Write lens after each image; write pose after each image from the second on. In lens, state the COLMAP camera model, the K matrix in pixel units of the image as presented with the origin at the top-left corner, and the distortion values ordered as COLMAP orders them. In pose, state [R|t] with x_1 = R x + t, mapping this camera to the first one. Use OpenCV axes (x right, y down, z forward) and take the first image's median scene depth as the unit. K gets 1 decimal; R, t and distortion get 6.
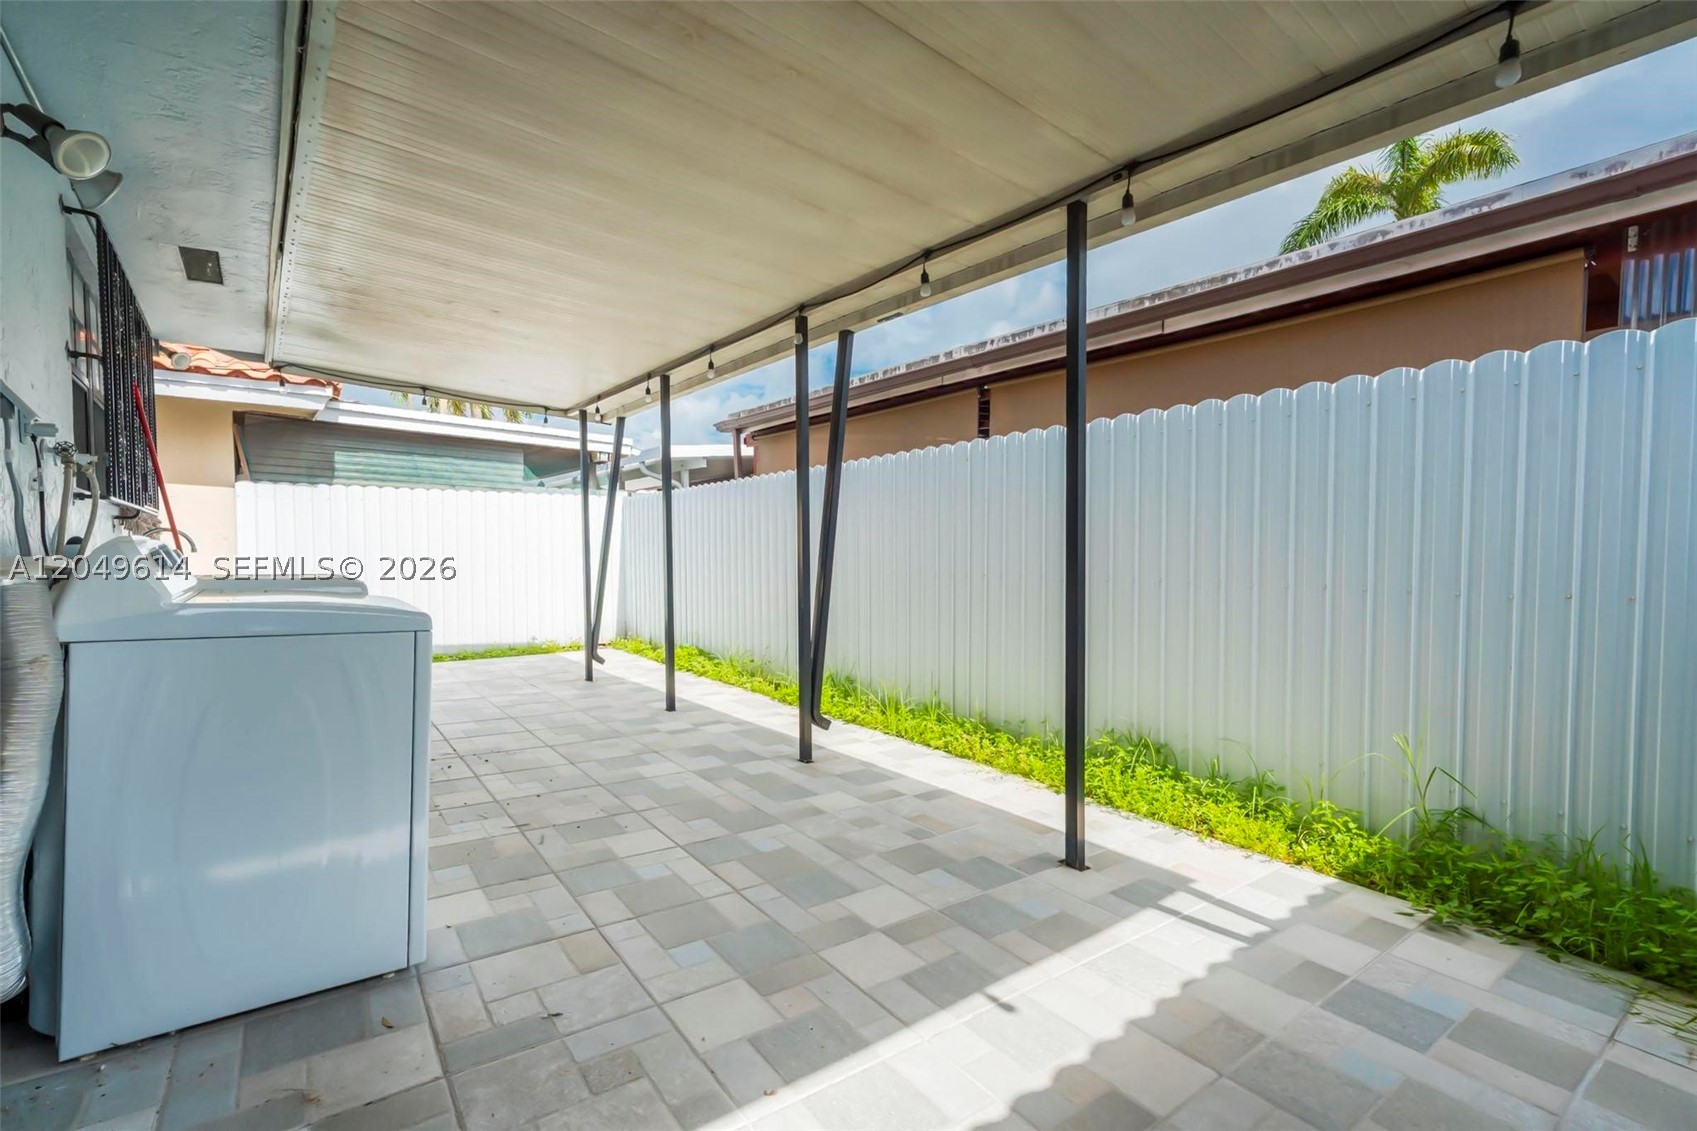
lens RADIAL K [[766.1, 0, 843.5], [0, 766.1, 549.5], [0, 0, 1]] dist [0.004546, 0.000594]
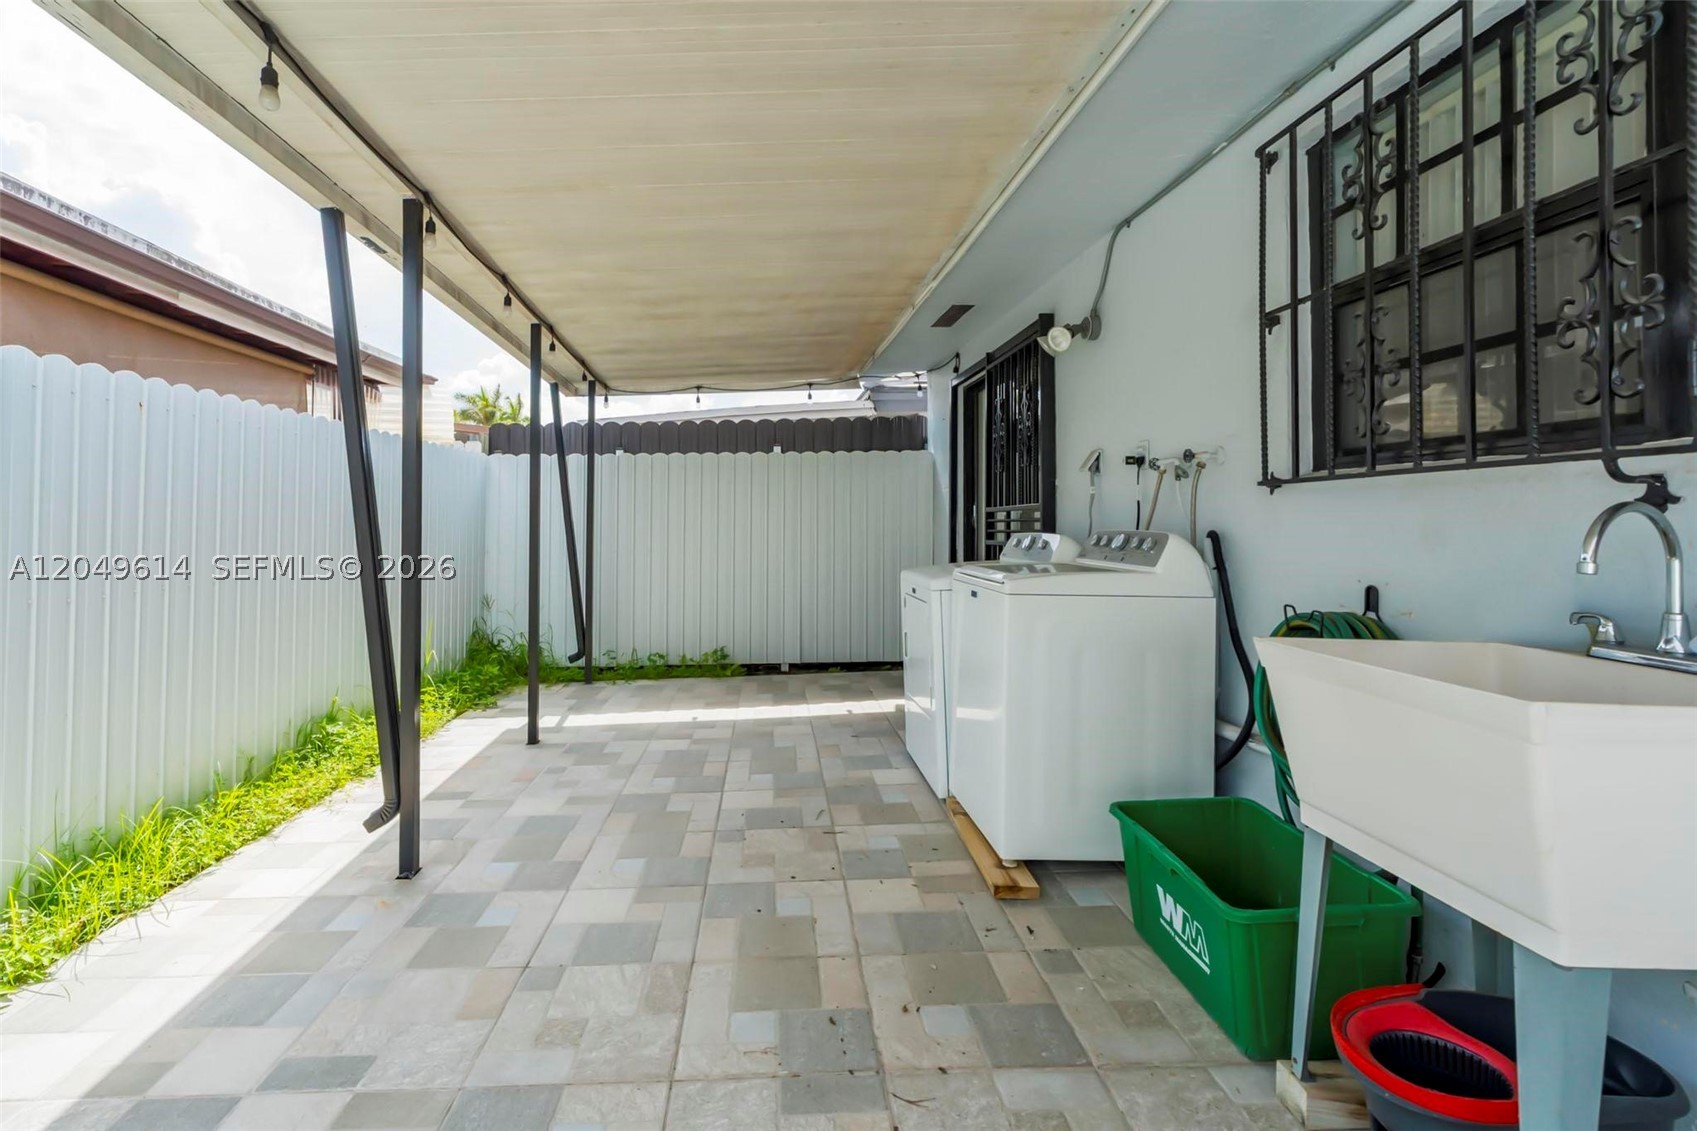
lens RADIAL K [[763.9, 0, 775.8], [0, 763.9, 524.3], [0, 0, 1]] dist [-0.041642, 0.028055]
pose [[-0.815859, 0.007064, 0.578207, -0.907898], [0.007387, 0.999971, -0.001794, -0.024065], [-0.578203, 0.002807, -0.815888, 1.798893]]
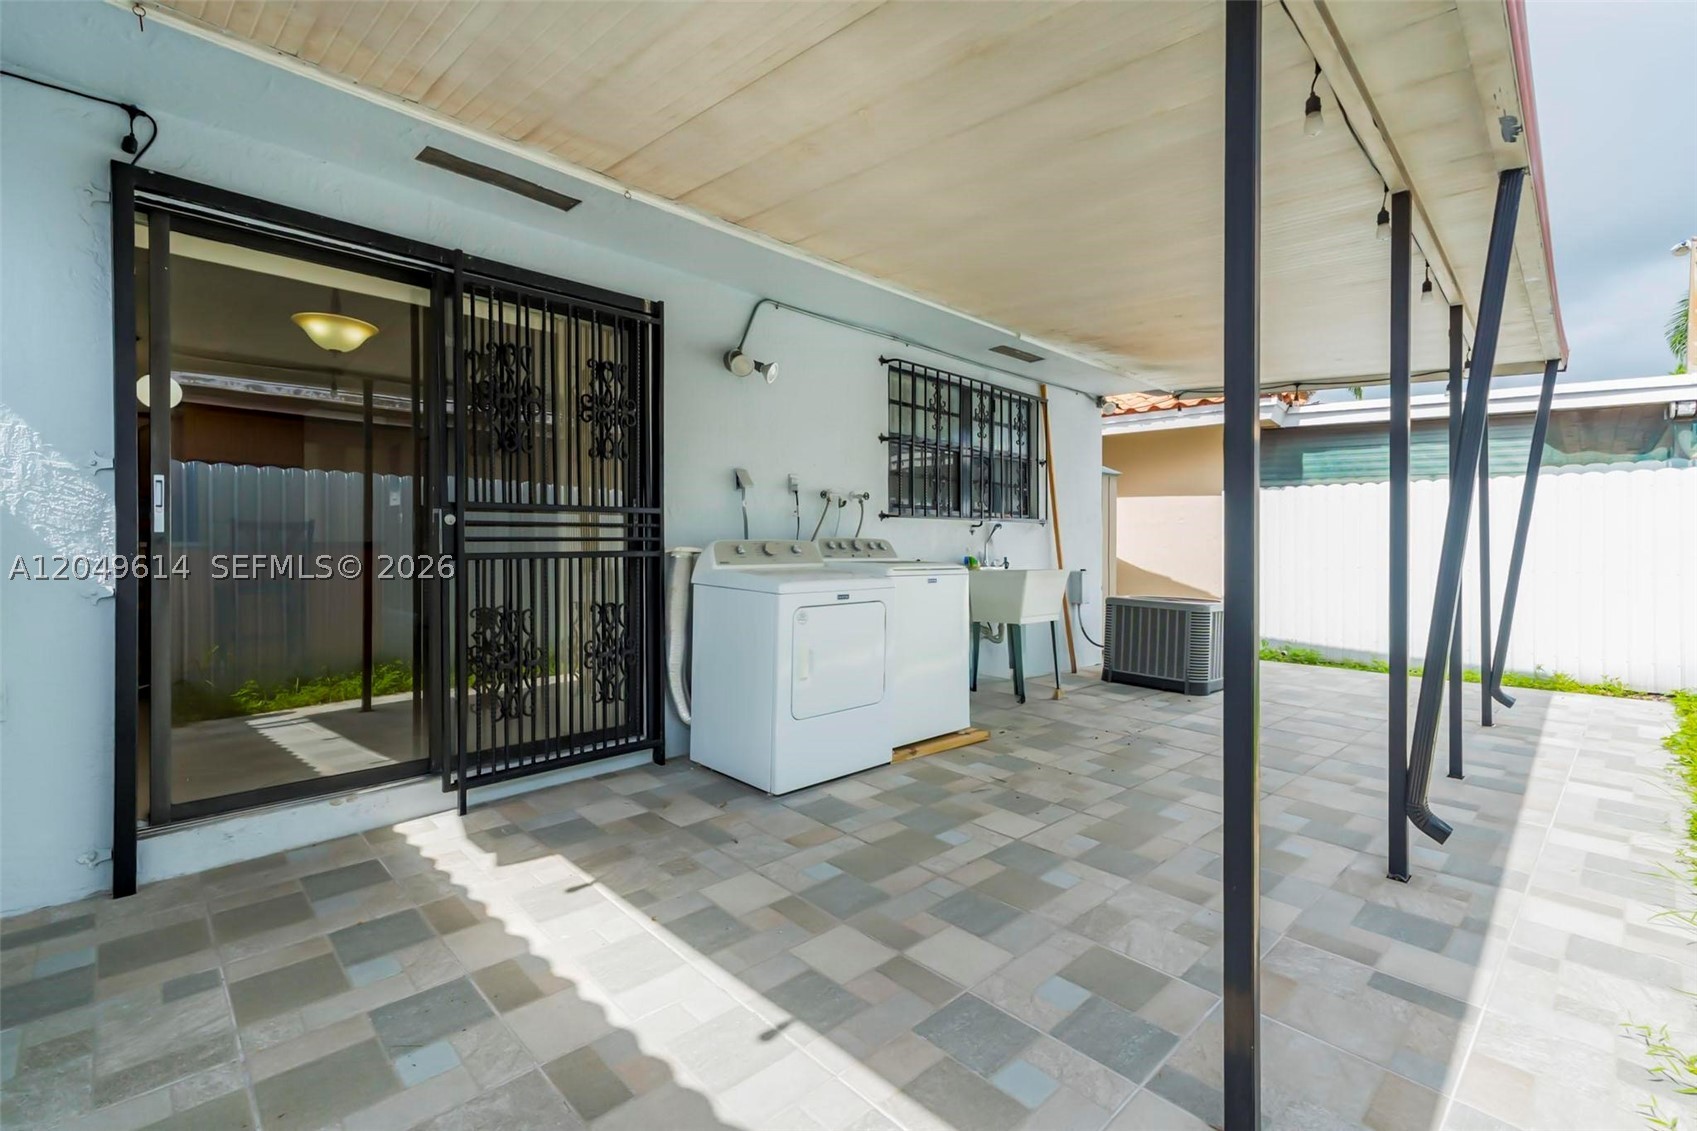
lens RADIAL K [[766.1, 0, 843.5], [0, 766.1, 549.5], [0, 0, 1]] dist [0.004546, 0.000594]
pose [[0.128153, 0.008718, -0.991716, 0.714973], [-0.006869, 0.999945, 0.007903, -0.004189], [0.991731, 0.005799, 0.128205, 0.600348]]
